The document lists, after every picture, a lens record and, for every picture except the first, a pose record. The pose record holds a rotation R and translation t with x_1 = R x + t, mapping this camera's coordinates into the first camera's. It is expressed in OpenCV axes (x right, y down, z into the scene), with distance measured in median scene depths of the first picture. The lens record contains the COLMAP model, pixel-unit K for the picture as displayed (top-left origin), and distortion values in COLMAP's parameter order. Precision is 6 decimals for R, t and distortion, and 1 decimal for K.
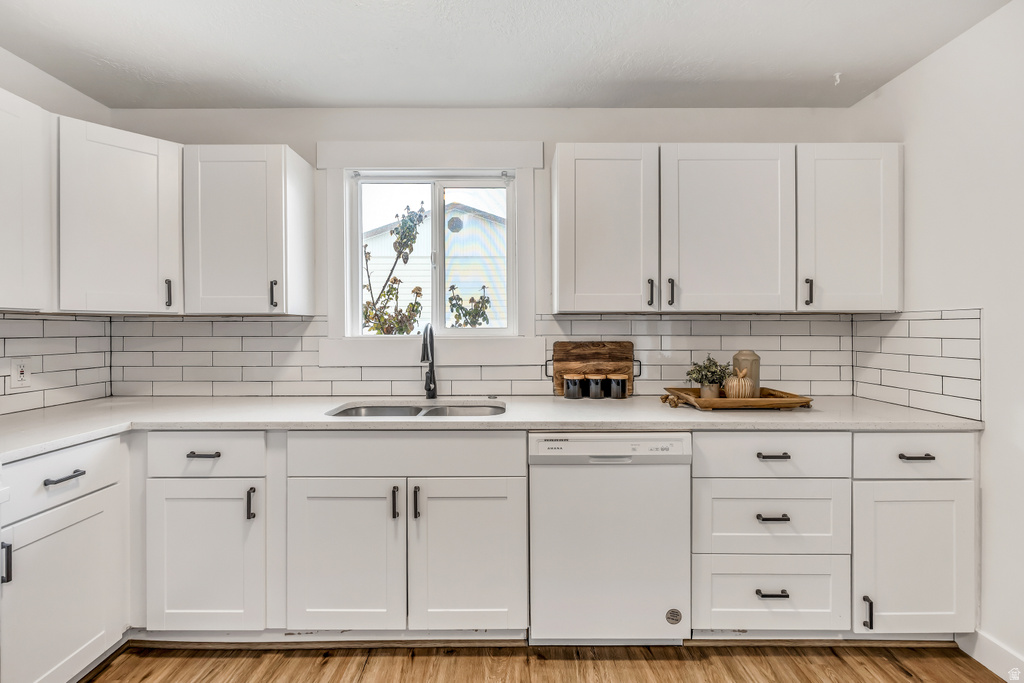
lens RADIAL K [[456.3, 0, 514.2], [0, 456.3, 332.9], [0, 0, 1]] dist [-0.009517, 0.002231]
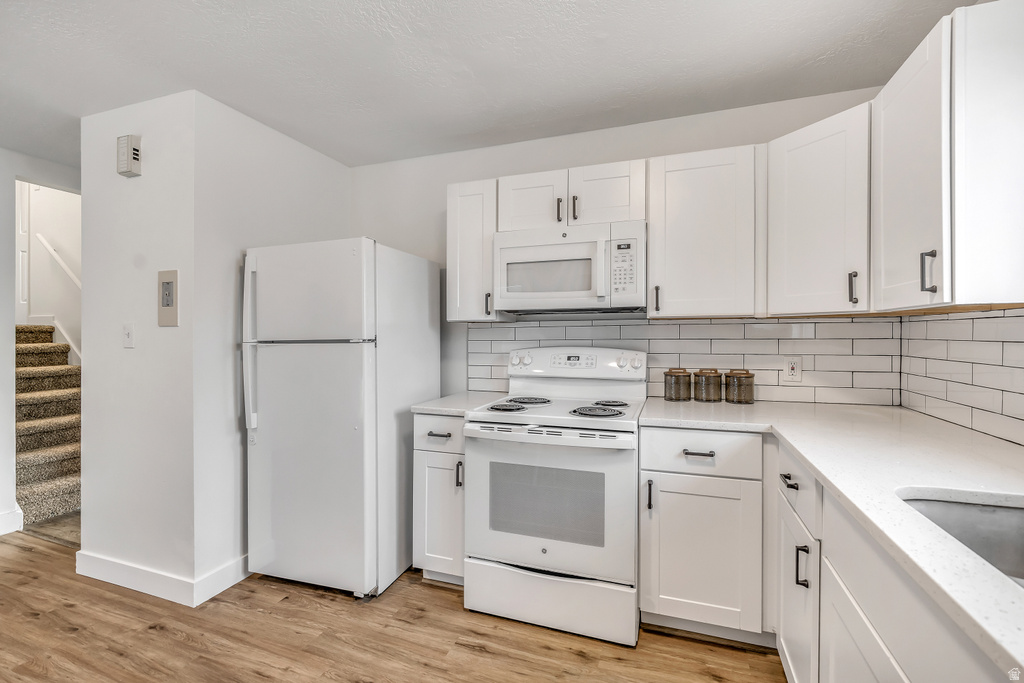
lens RADIAL K [[456.3, 0, 515.5], [0, 456.3, 334.8], [0, 0, 1]] dist [-0.009517, 0.002231]
pose [[-0.339968, 0.007018, -0.940411, 0.214286], [-0.003553, 0.999955, 0.008747, -0.005674], [0.940430, 0.006315, -0.339928, 0.624610]]
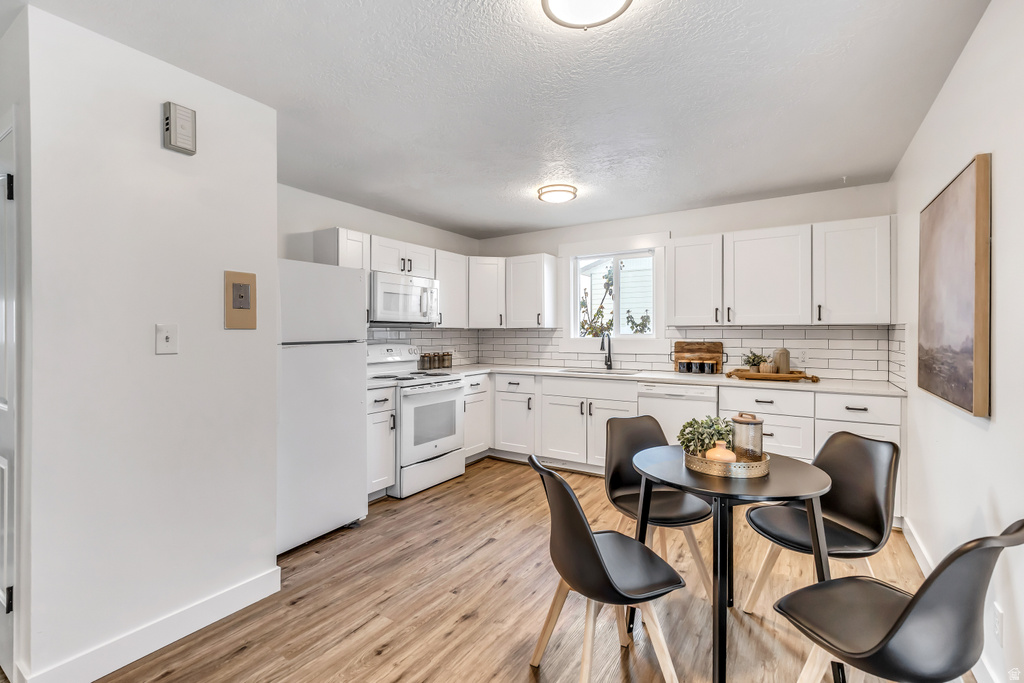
lens RADIAL K [[456.3, 0, 521.4], [0, 456.3, 336.0], [0, 0, 1]] dist [-0.009517, 0.002231]
pose [[0.849740, 0.003453, -0.527190, 0.557525], [-0.004368, 0.999990, -0.000490, -0.000222], [0.527183, 0.002719, 0.849747, -0.915241]]
